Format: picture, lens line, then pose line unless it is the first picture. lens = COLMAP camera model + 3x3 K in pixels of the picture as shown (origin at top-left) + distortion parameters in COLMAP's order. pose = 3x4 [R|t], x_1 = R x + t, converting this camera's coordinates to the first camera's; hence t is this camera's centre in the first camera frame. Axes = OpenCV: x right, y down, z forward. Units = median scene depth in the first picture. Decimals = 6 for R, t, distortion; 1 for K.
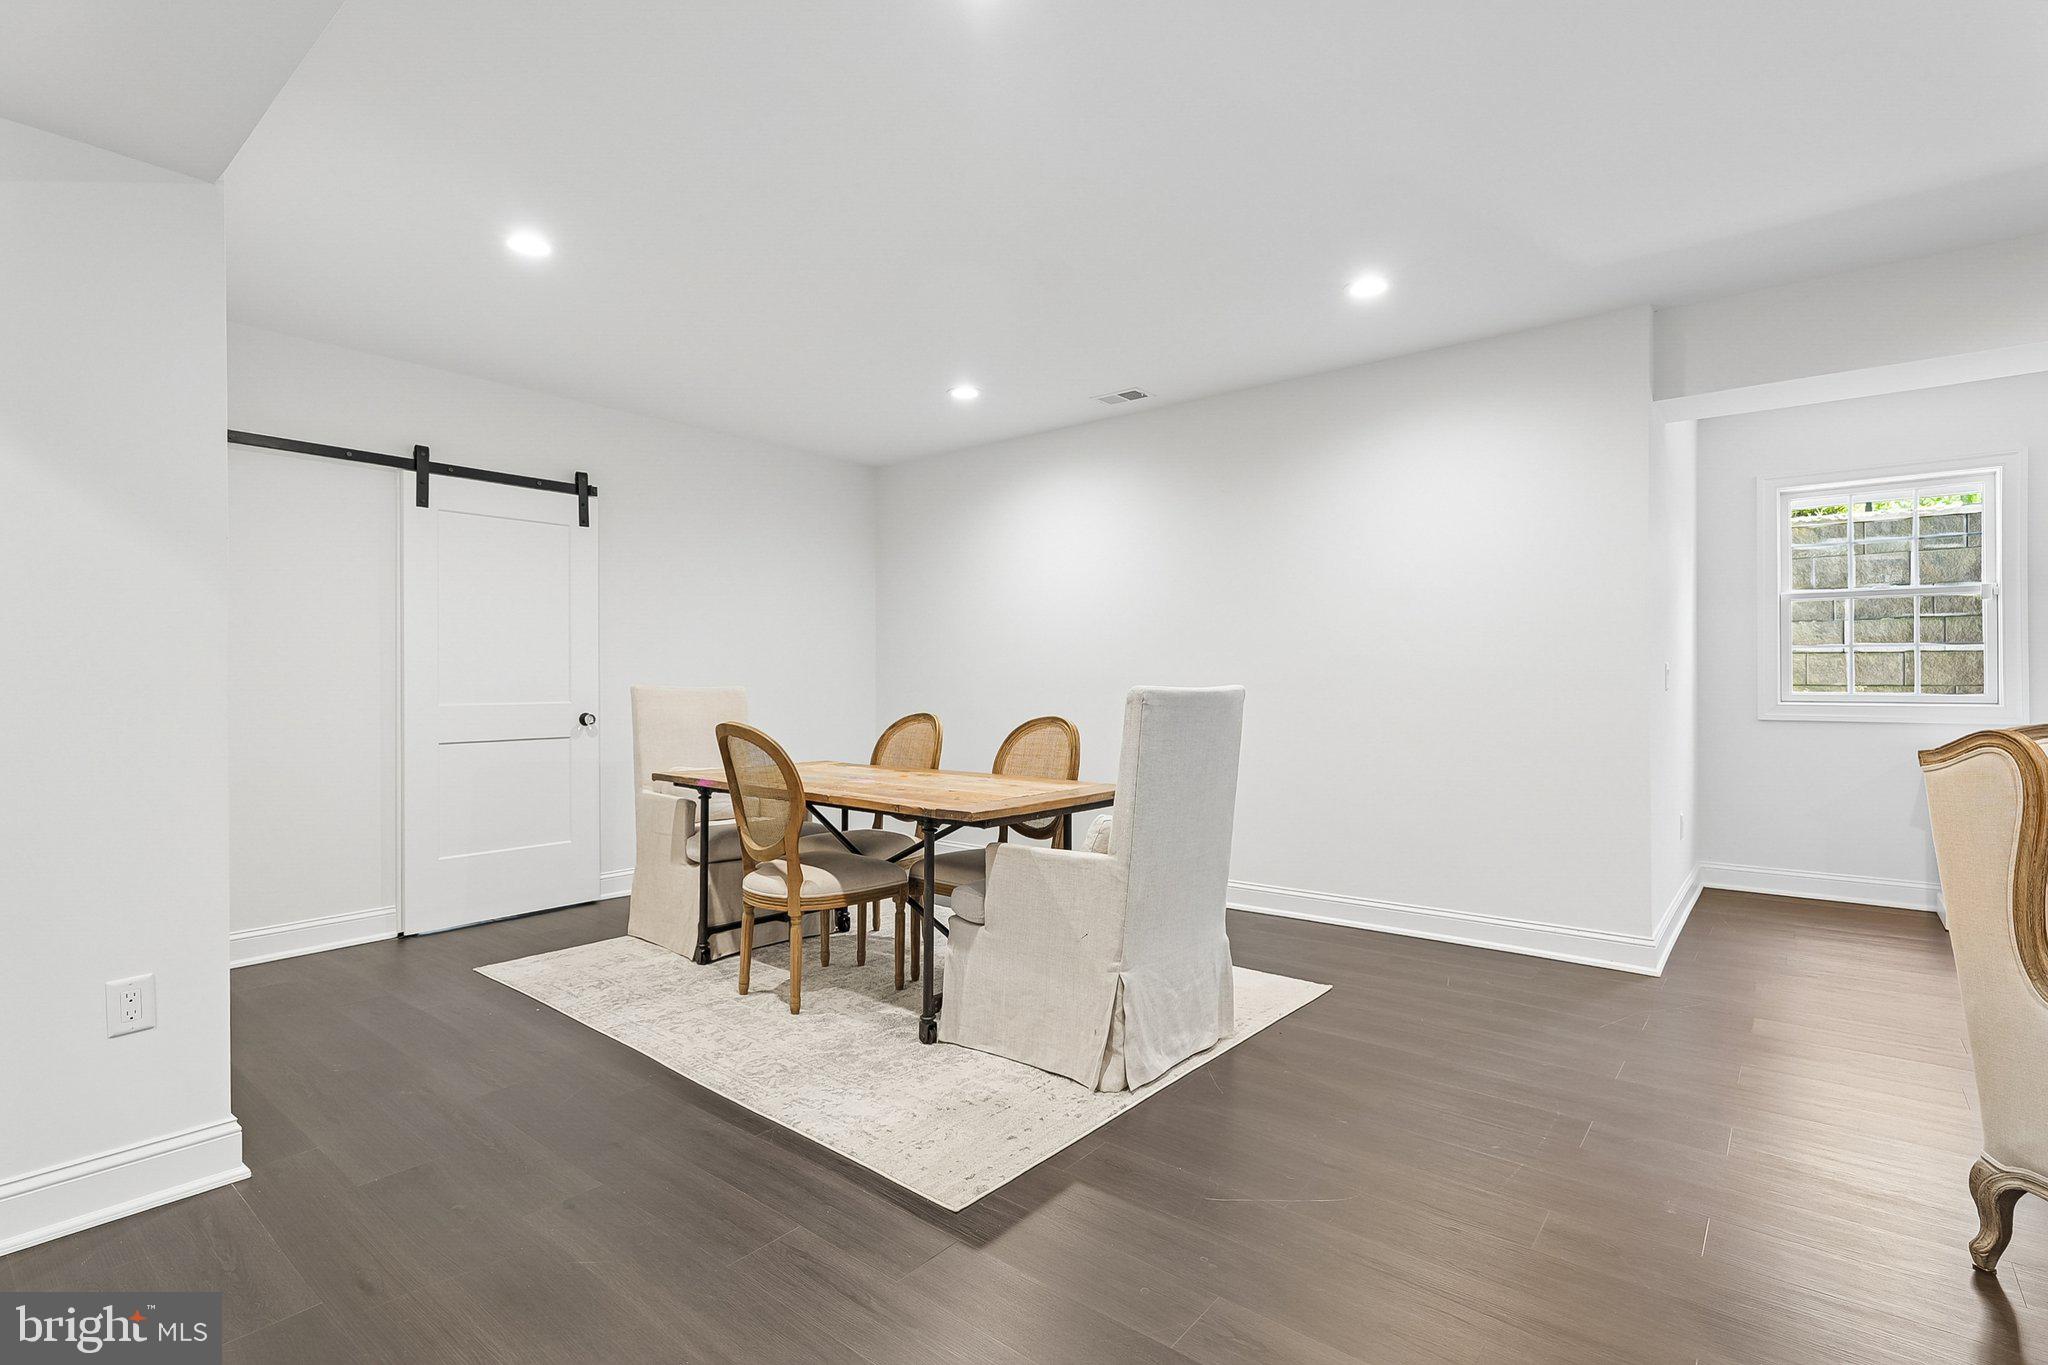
lens RADIAL K [[957.4, 0, 1033.8], [0, 957.4, 675.0], [0, 0, 1]] dist [0.001181, -0.001653]
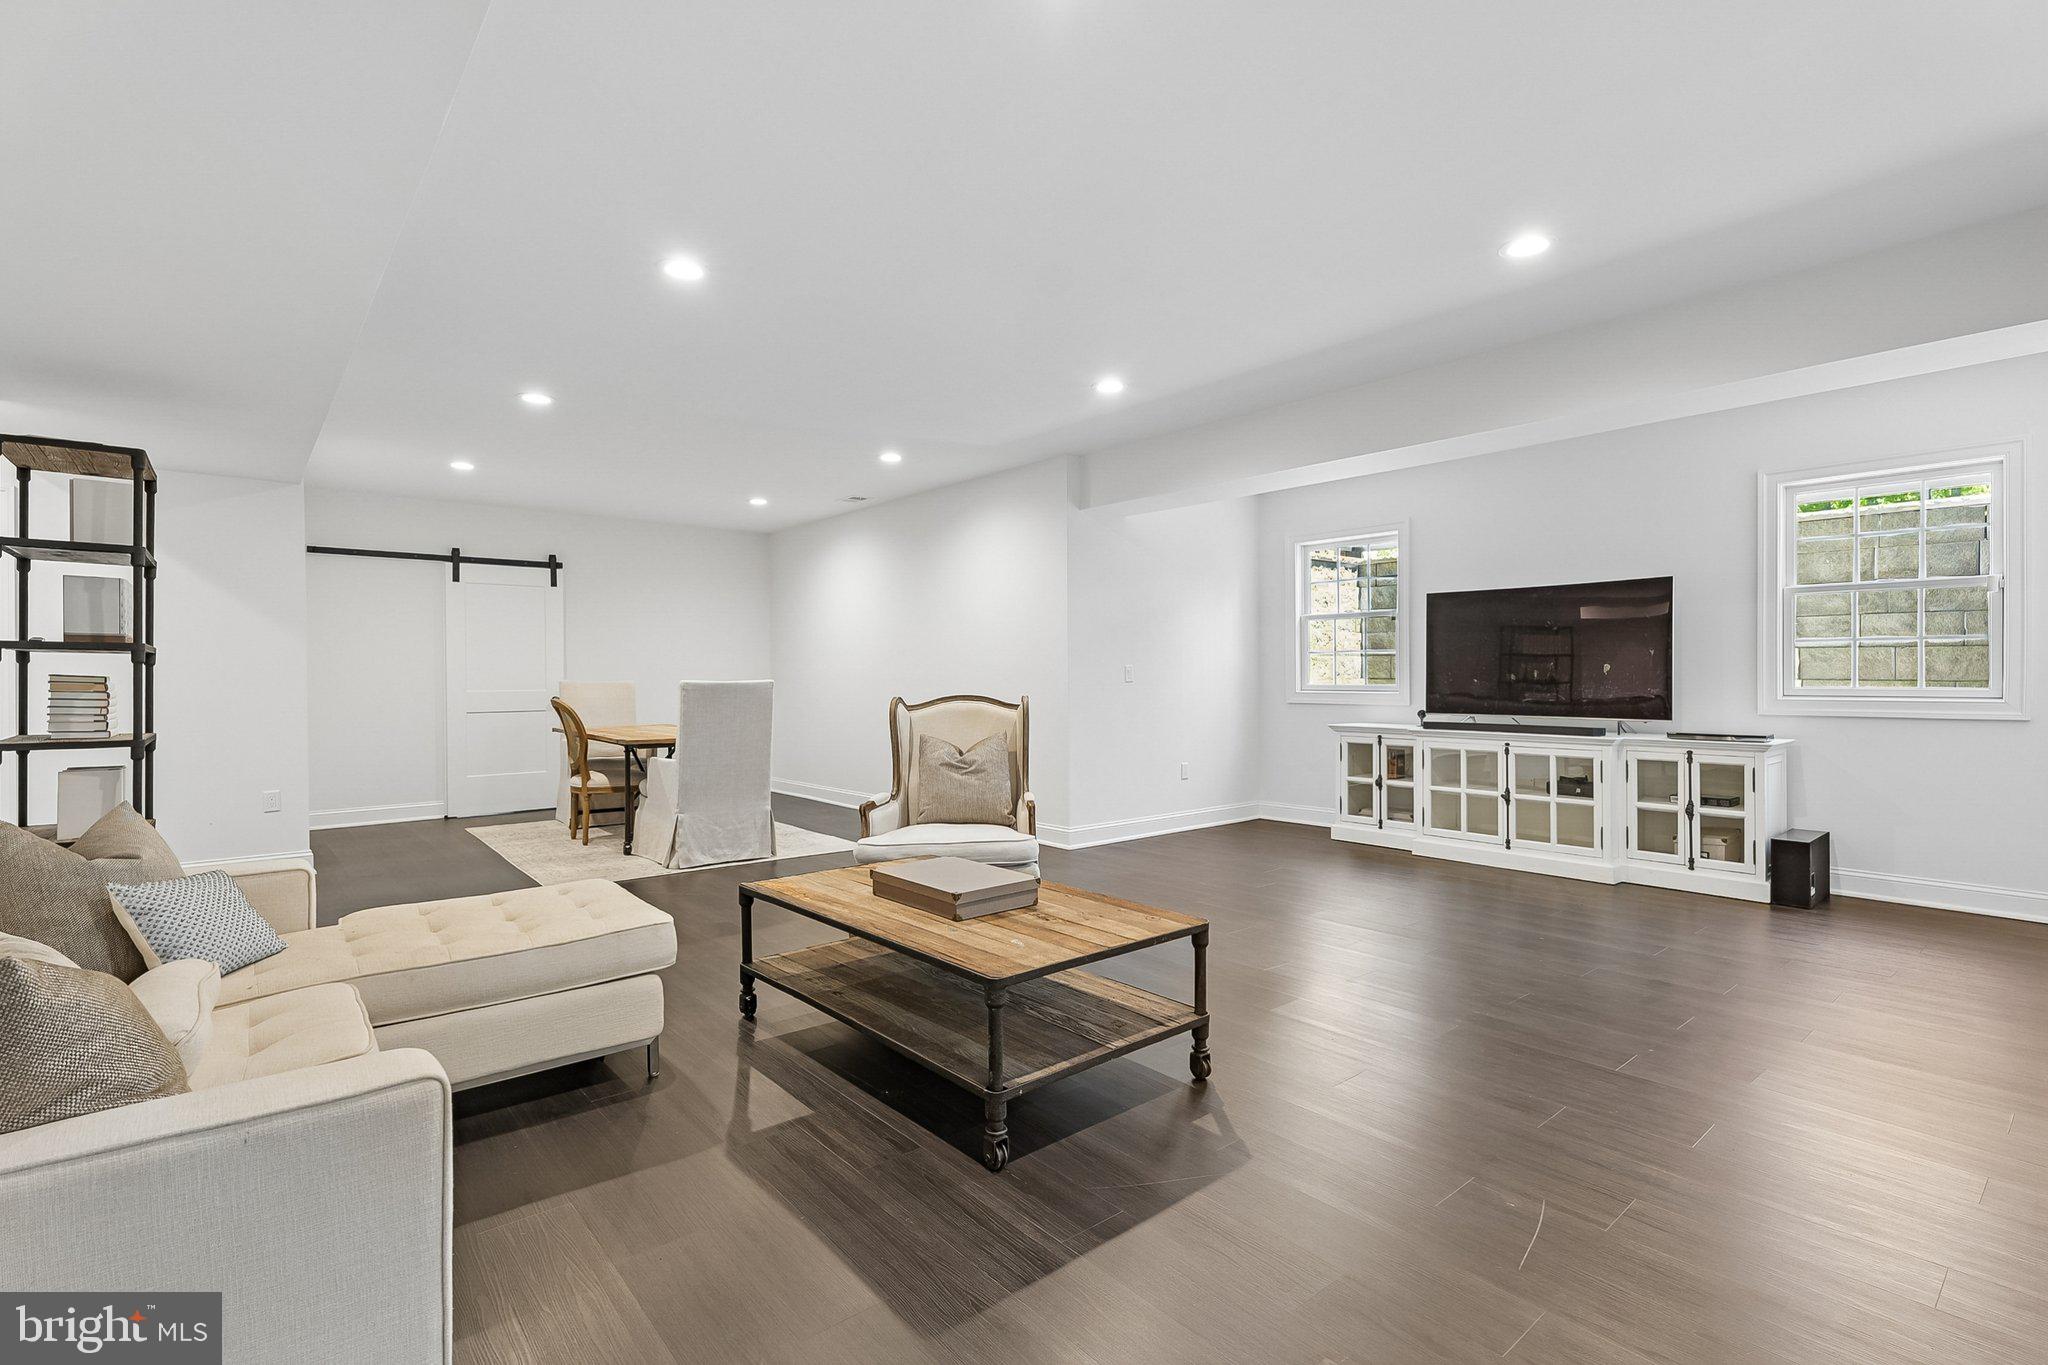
lens RADIAL K [[957.4, 0, 1019.5], [0, 957.4, 677.8], [0, 0, 1]] dist [0.001181, -0.001653]
pose [[0.982287, -0.003283, -0.187352, 0.230738], [0.004475, 0.999972, 0.005942, -0.000536], [0.187327, -0.006675, 0.982275, -0.178195]]
